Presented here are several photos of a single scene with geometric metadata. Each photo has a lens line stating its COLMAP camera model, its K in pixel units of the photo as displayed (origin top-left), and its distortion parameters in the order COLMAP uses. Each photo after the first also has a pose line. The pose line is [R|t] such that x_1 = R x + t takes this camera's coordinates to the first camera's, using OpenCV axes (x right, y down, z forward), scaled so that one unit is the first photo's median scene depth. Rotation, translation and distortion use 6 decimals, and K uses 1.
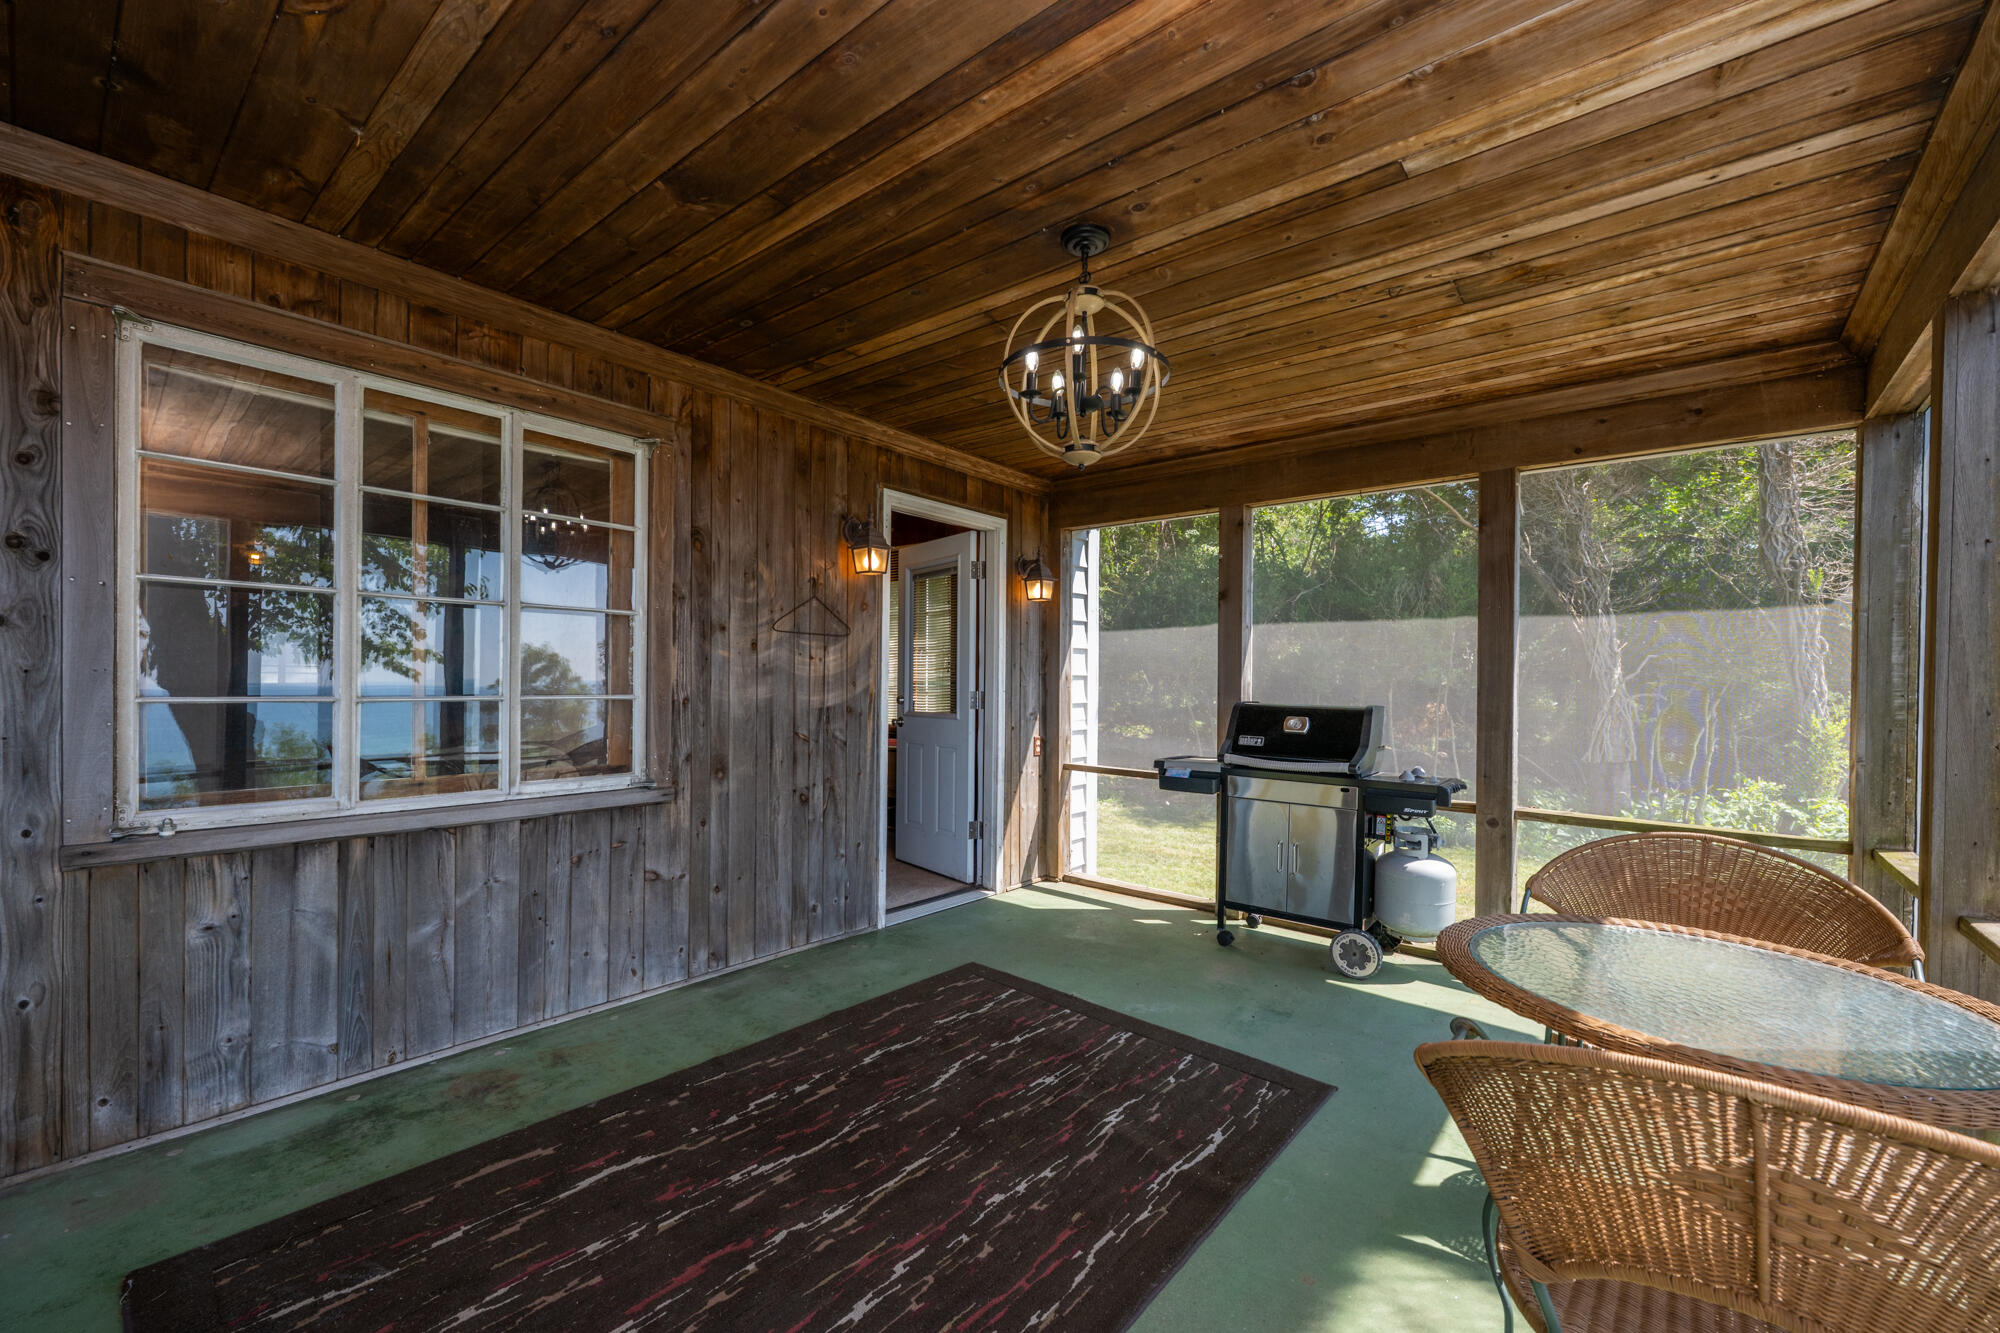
lens RADIAL K [[796.8, 0, 987.5], [0, 796.8, 686.4], [0, 0, 1]] dist [0.000584, 0.000948]
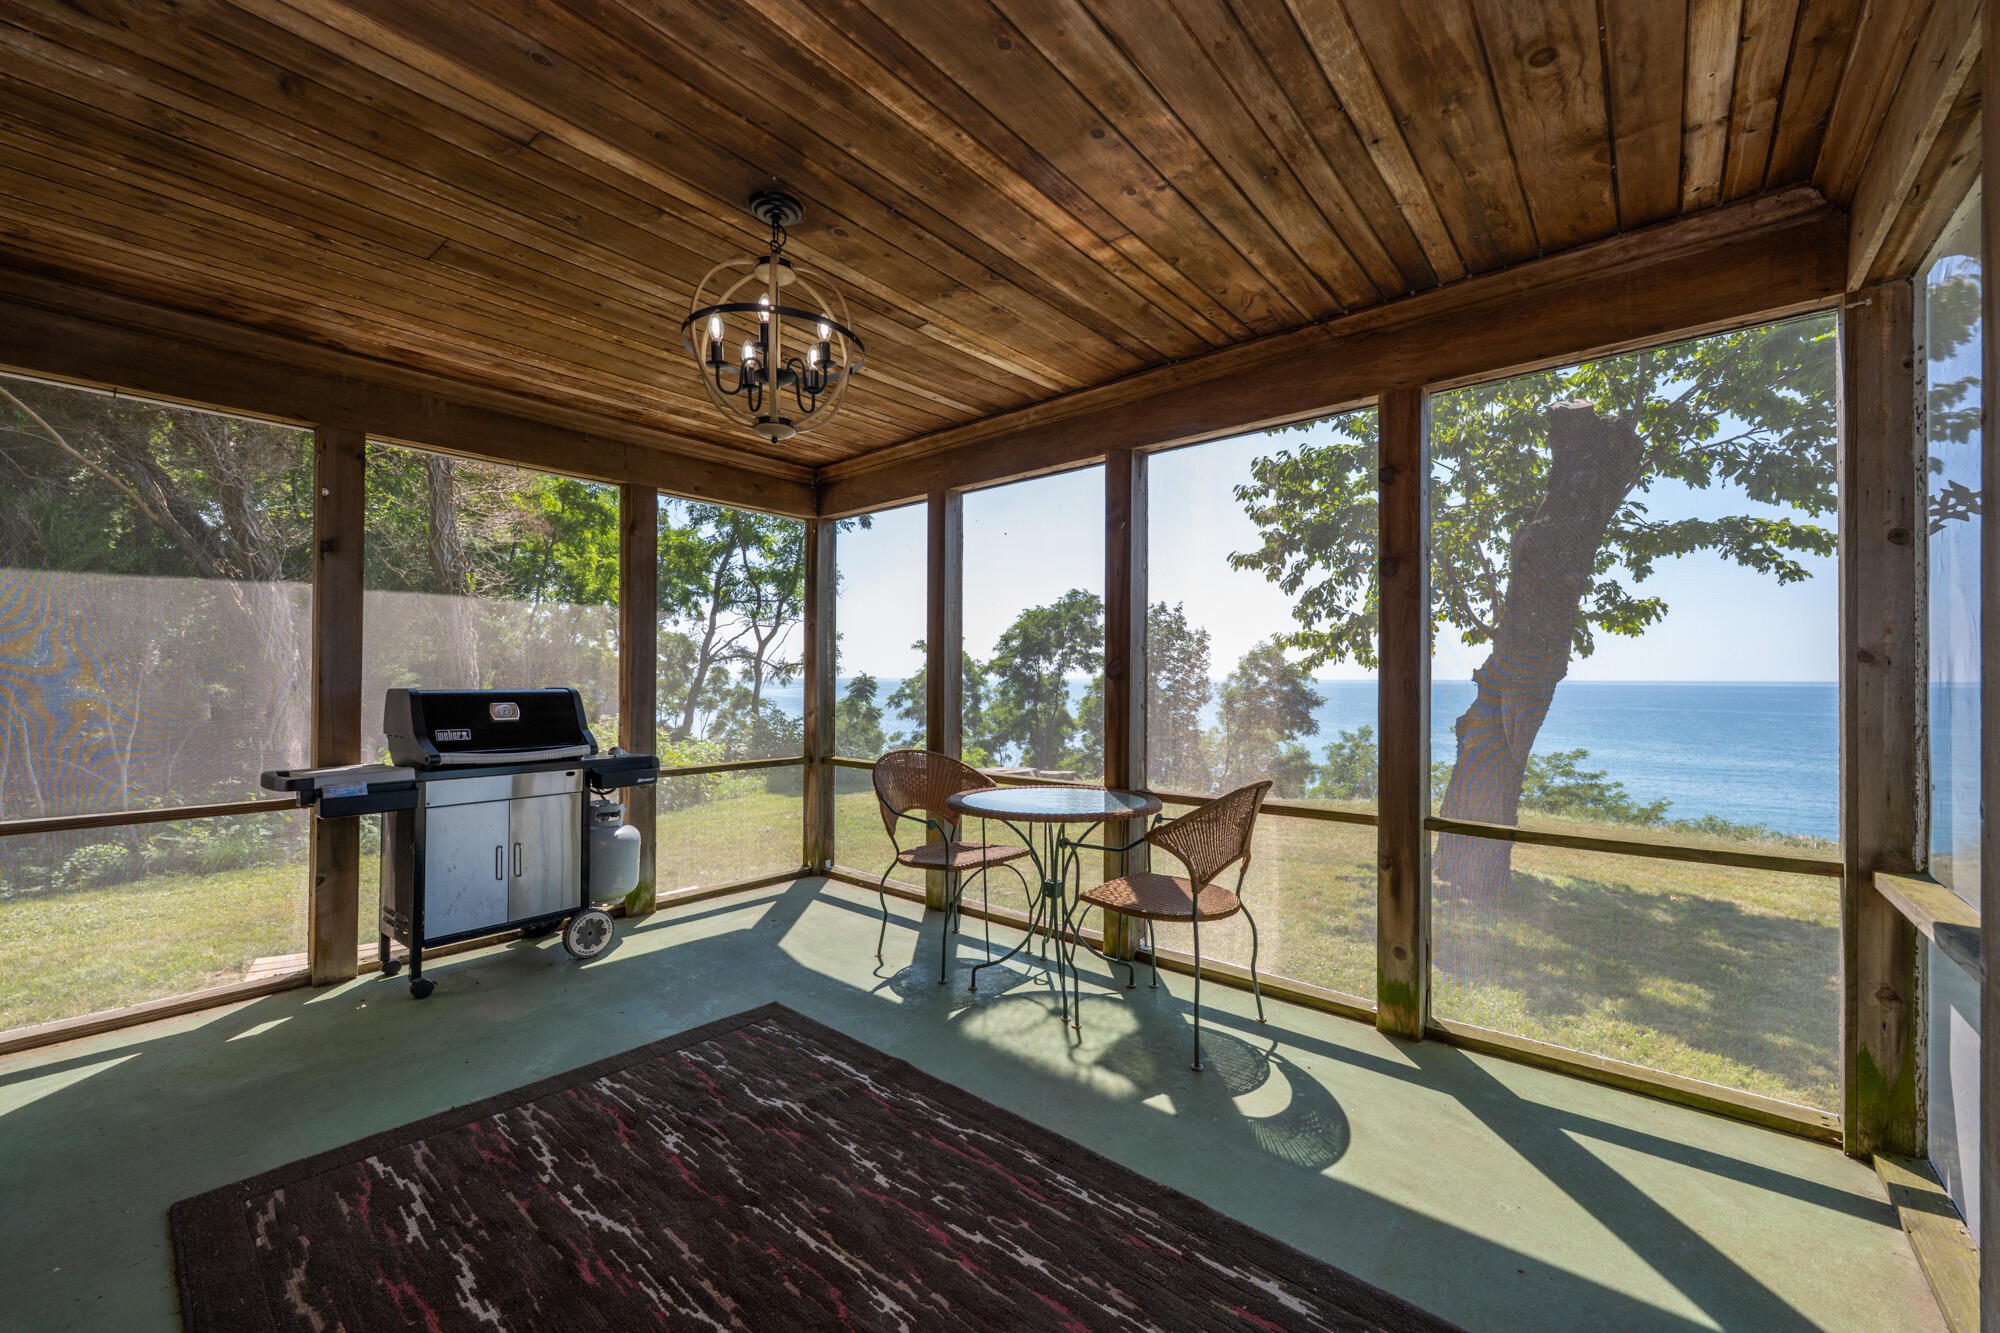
lens RADIAL K [[796.8, 0, 1011.7], [0, 796.8, 667.1], [0, 0, 1]] dist [0.000584, 0.000948]
pose [[-0.003653, -0.001583, 0.999992, -0.719330], [0.004030, 0.999991, 0.001598, -0.002095], [-0.999985, 0.004036, -0.003647, 0.608476]]
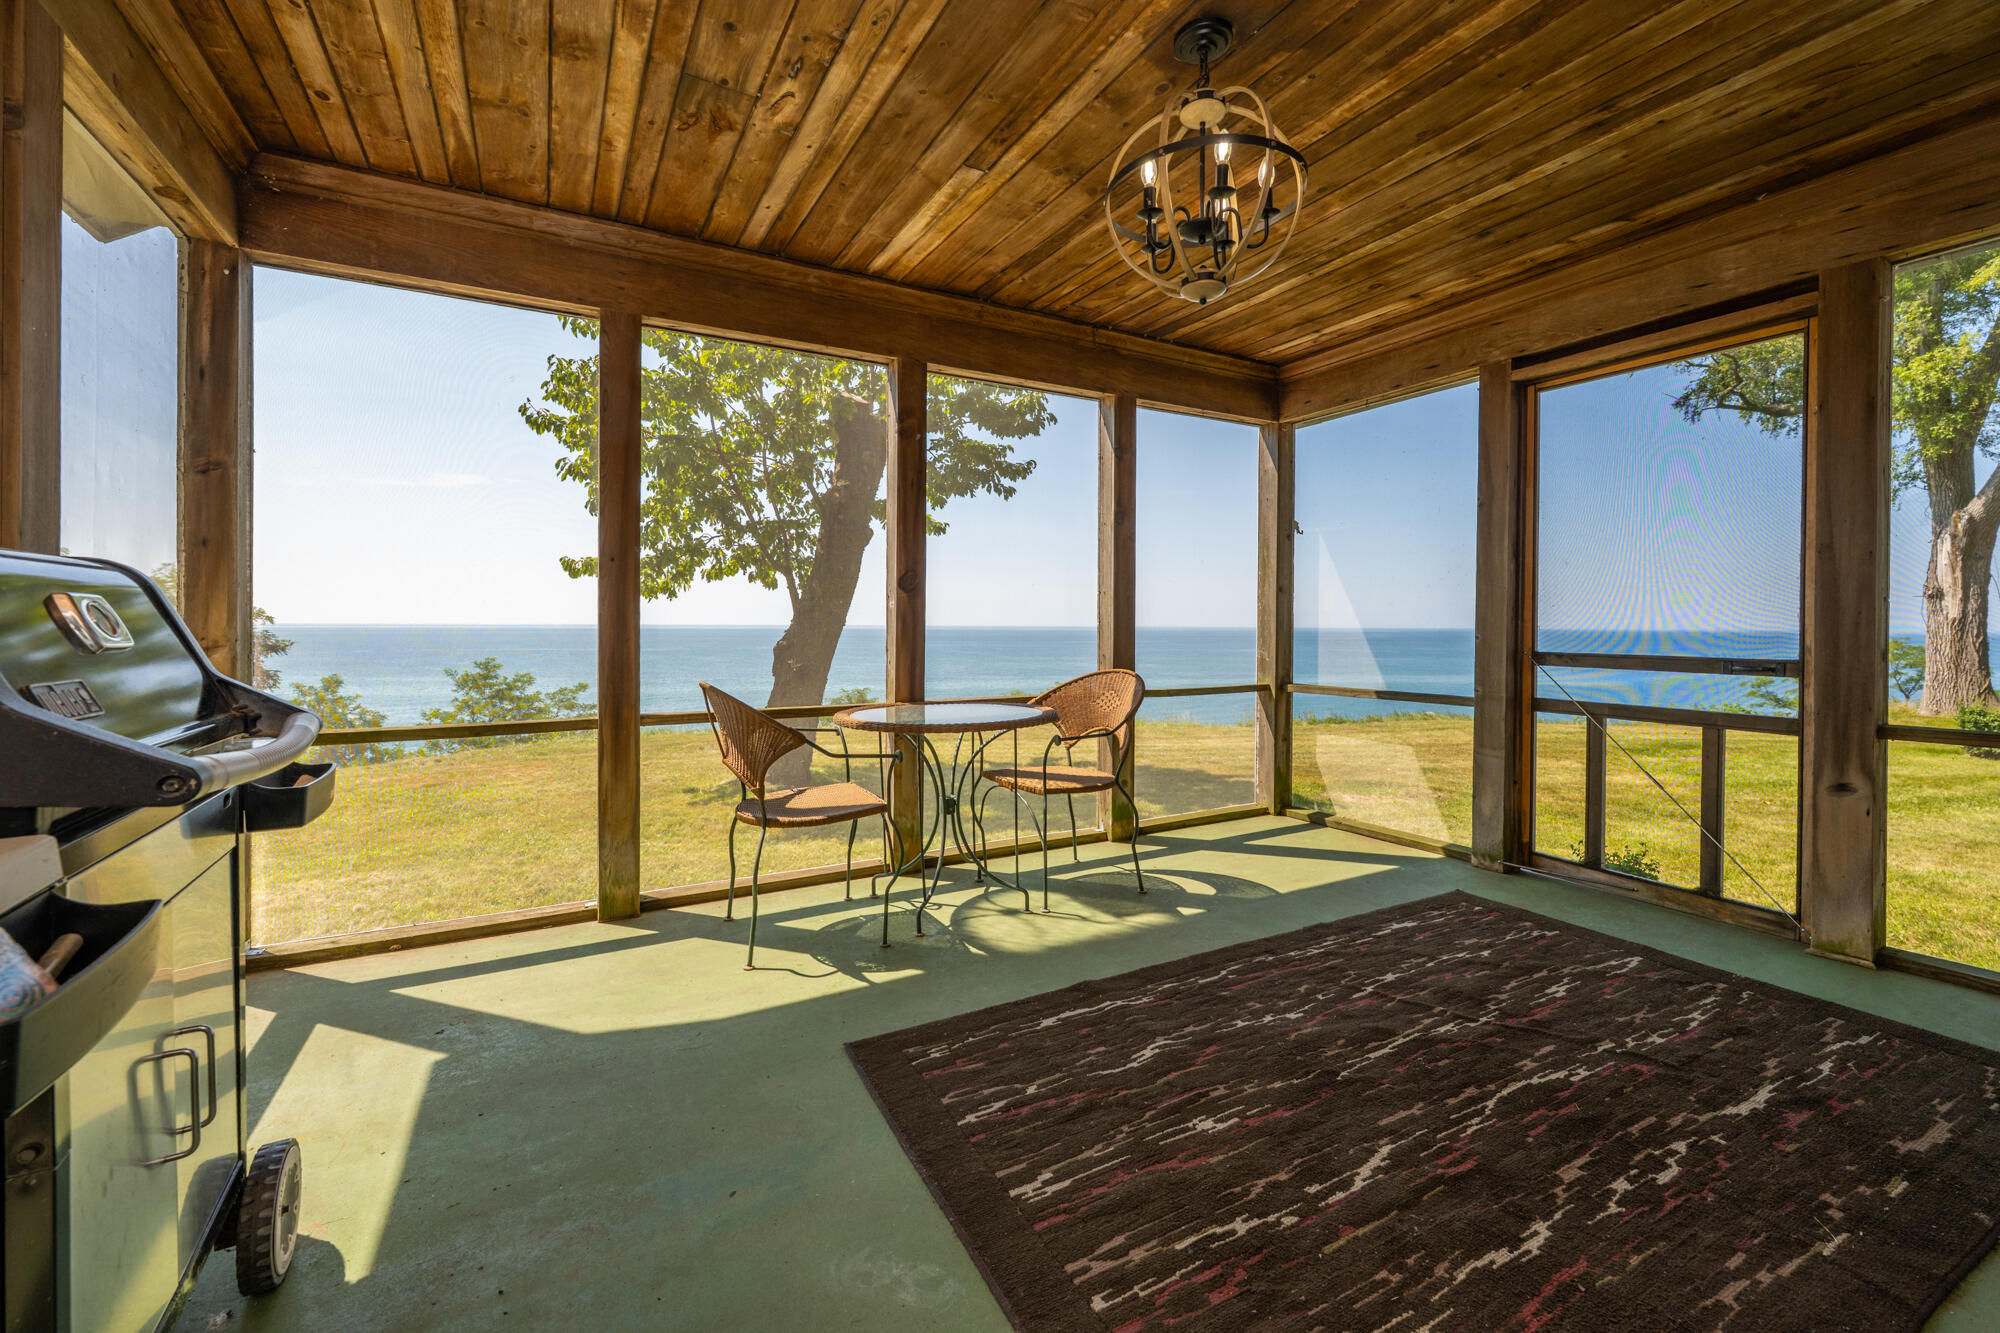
lens RADIAL K [[796.8, 0, 992.0], [0, 796.8, 630.8], [0, 0, 1]] dist [0.000584, 0.000948]
pose [[-0.933721, -0.021590, 0.357349, 0.012750], [-0.016077, 0.999702, 0.018394, 0.057938], [-0.357639, 0.011430, -0.933790, 1.605102]]
